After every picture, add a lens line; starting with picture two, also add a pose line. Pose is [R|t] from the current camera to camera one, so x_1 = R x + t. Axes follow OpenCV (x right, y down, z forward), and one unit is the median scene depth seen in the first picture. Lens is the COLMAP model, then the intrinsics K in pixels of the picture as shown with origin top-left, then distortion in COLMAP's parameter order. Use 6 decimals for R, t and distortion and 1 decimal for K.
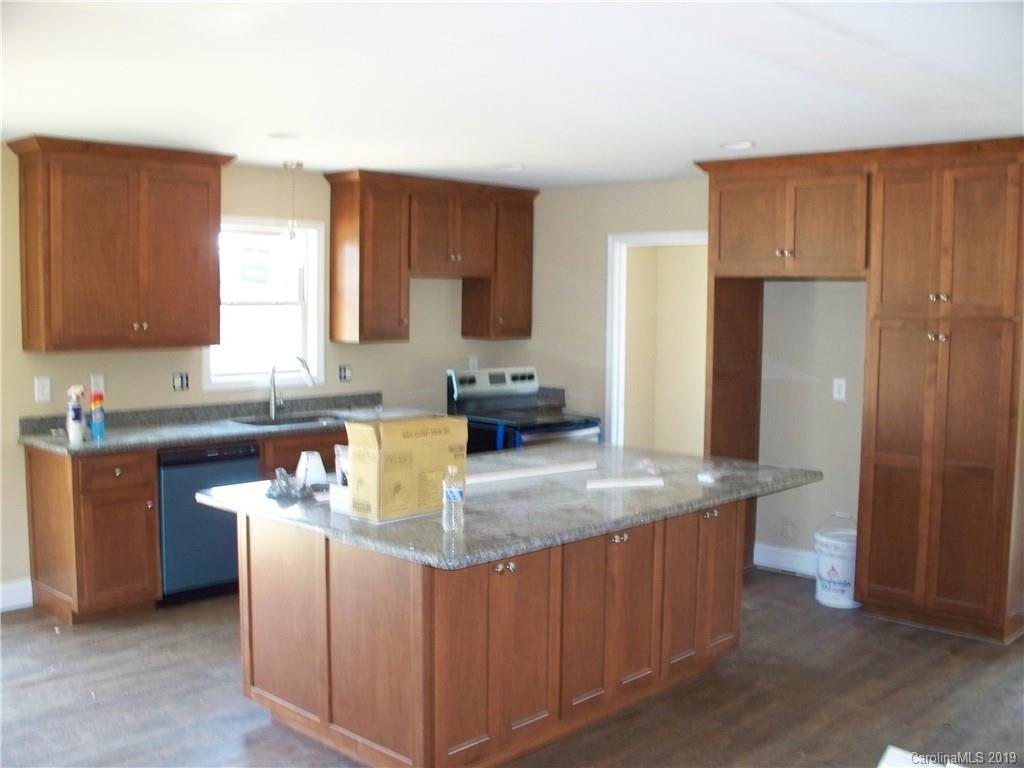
lens RADIAL K [[1066.5, 0, 510.1], [0, 1066.5, 390.7], [0, 0, 1]] dist [-0.209103, 0.250638]
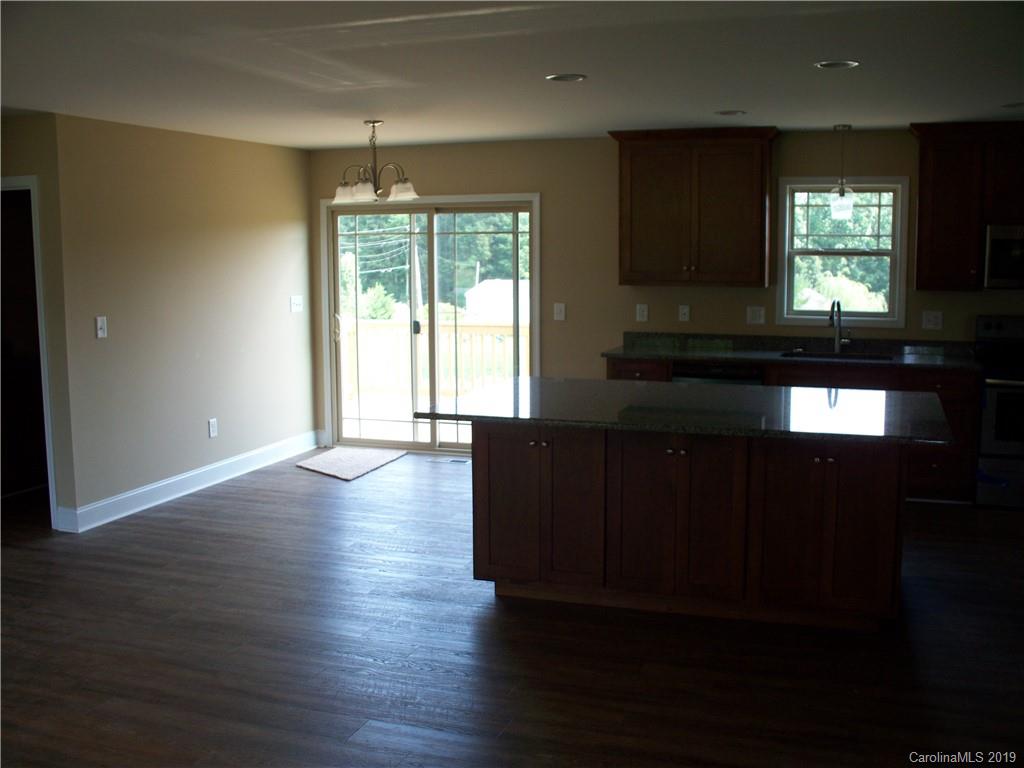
lens RADIAL K [[1066.5, 0, 510.1], [0, 1066.5, 390.7], [0, 0, 1]] dist [-0.209103, 0.250638]
pose [[0.407072, 0.113694, -0.906293, 0.683136], [-0.072522, 0.993114, 0.092011, -0.013796], [0.910513, 0.028271, 0.412514, 0.230876]]
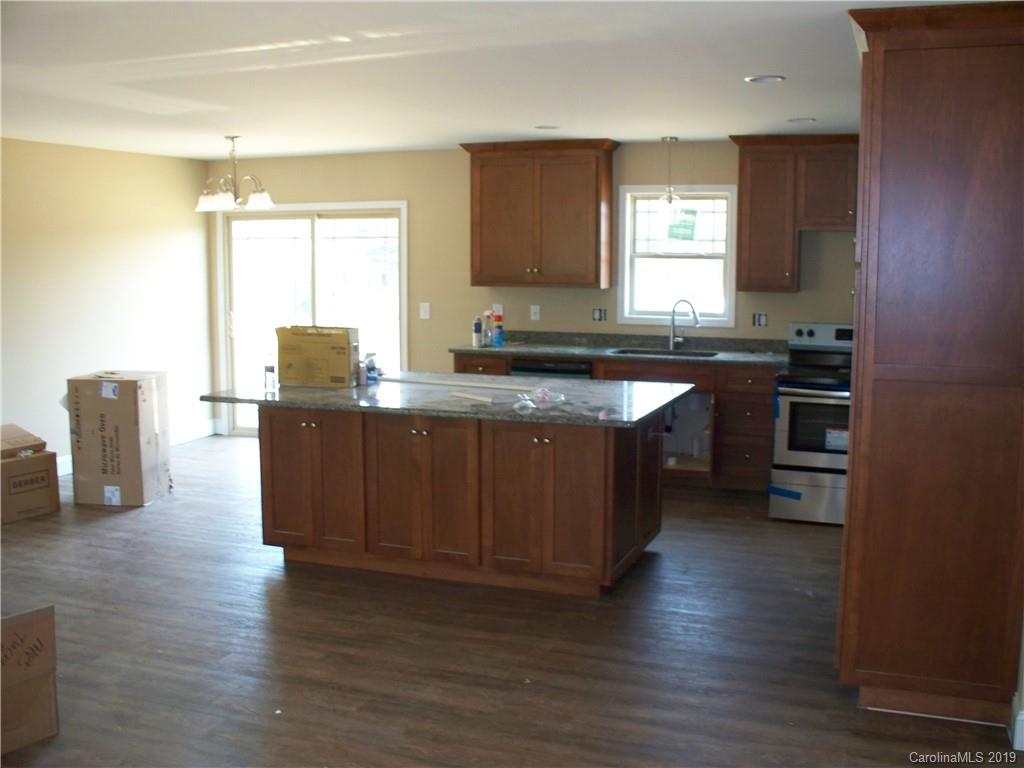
lens RADIAL K [[1066.5, 0, 510.1], [0, 1066.5, 390.7], [0, 0, 1]] dist [-0.209103, 0.250638]
pose [[0.387506, 0.115165, -0.914645, 0.851356], [-0.080821, 0.992590, 0.090738, -0.025813], [0.918318, 0.038761, 0.393942, 0.374203]]
